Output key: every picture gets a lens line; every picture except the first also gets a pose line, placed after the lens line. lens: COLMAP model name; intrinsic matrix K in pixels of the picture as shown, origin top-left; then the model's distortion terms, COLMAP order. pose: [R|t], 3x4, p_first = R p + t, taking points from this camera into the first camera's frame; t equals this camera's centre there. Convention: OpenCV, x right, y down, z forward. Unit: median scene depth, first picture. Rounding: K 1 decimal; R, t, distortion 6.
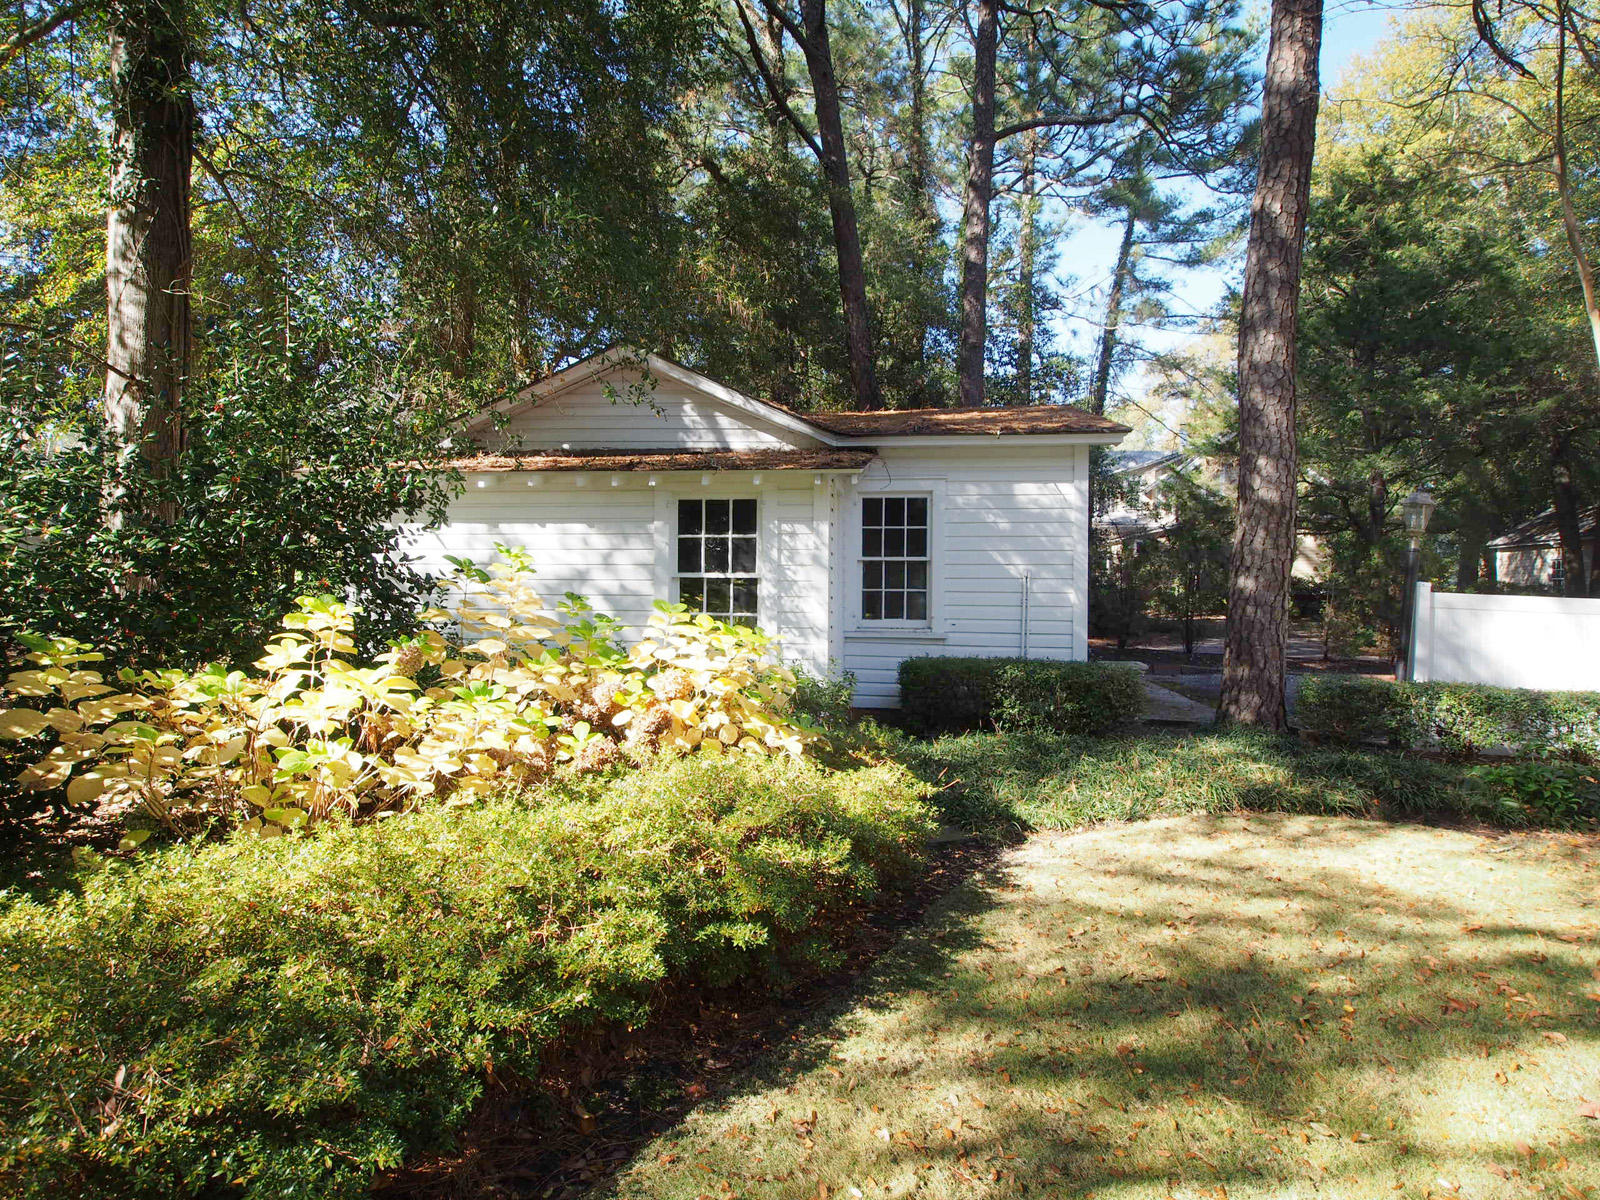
lens RADIAL K [[950.8, 0, 792.7], [0, 950.8, 577.1], [0, 0, 1]] dist [0.003601, -0.001995]
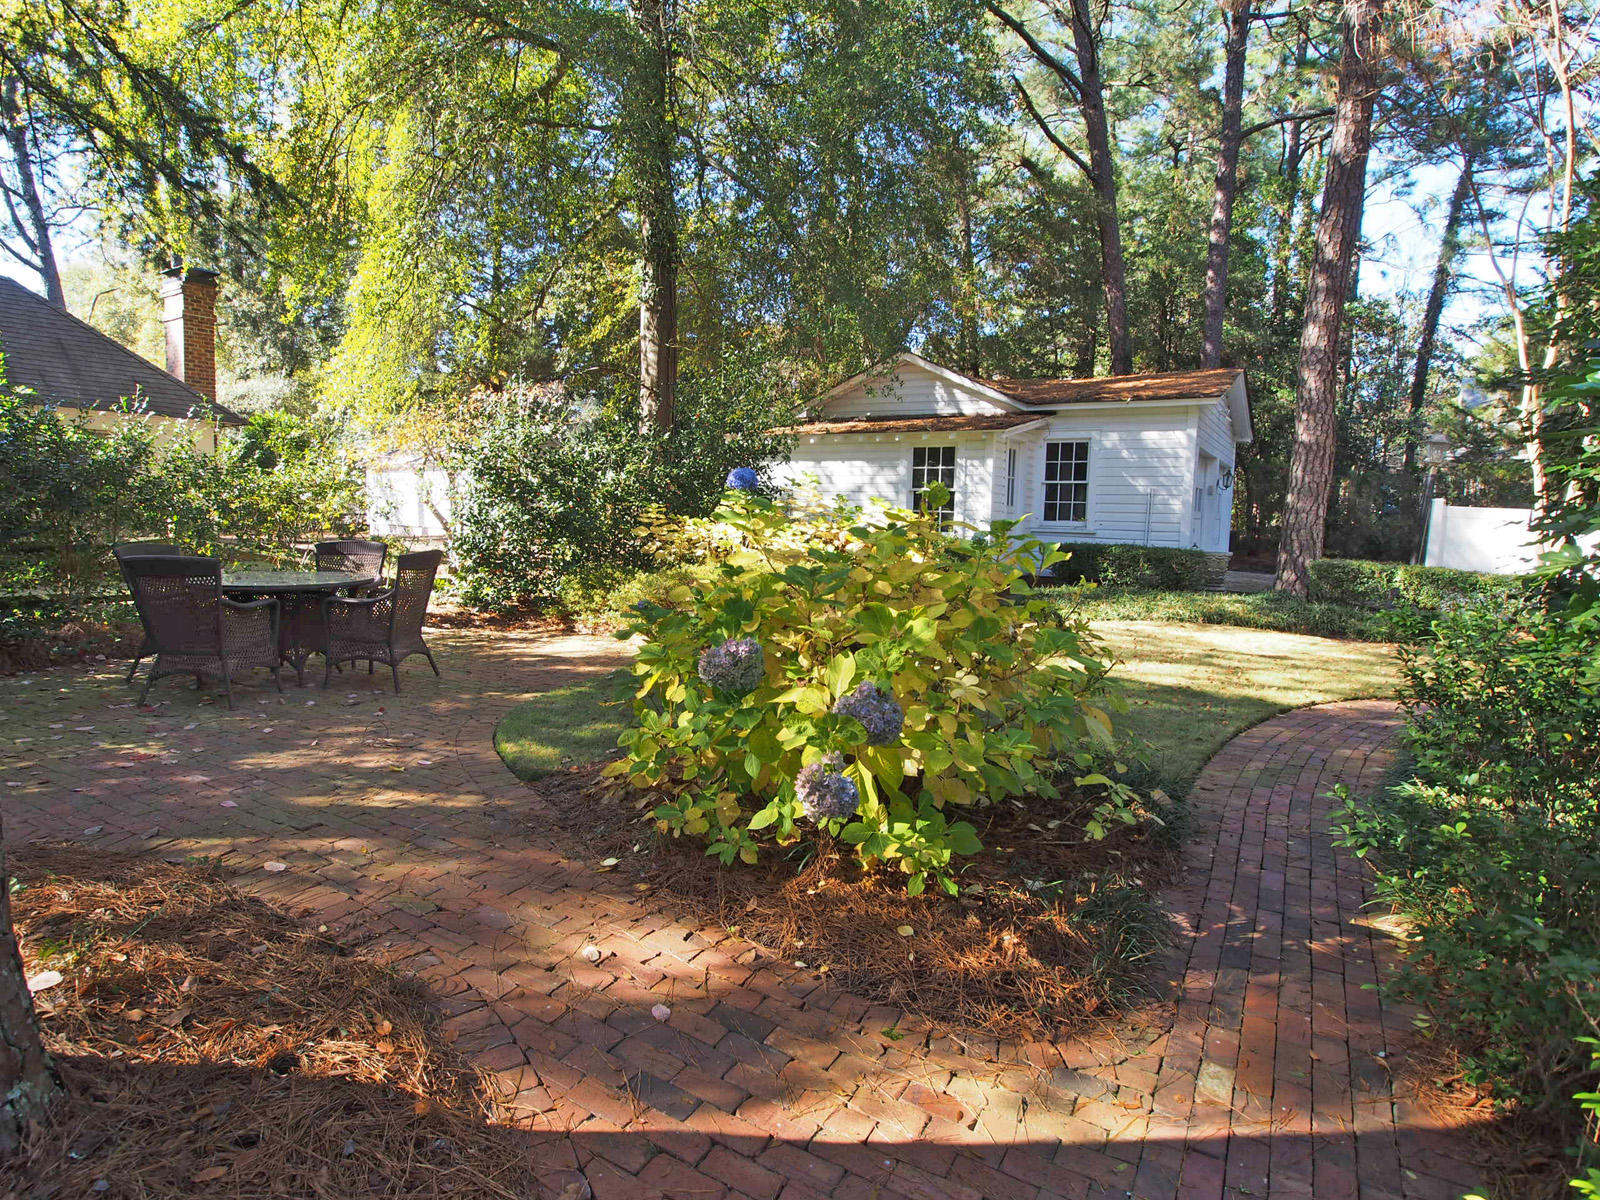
lens RADIAL K [[901.2, 0, 800.0], [0, 901.2, 600.0], [0, 0, 1]] dist [0.002239, -0.019961]
pose [[0.923166, 0.049035, -0.381262, 0.308453], [-0.011055, 0.994807, 0.101176, 0.031711], [0.384243, -0.089188, 0.918914, -0.604105]]
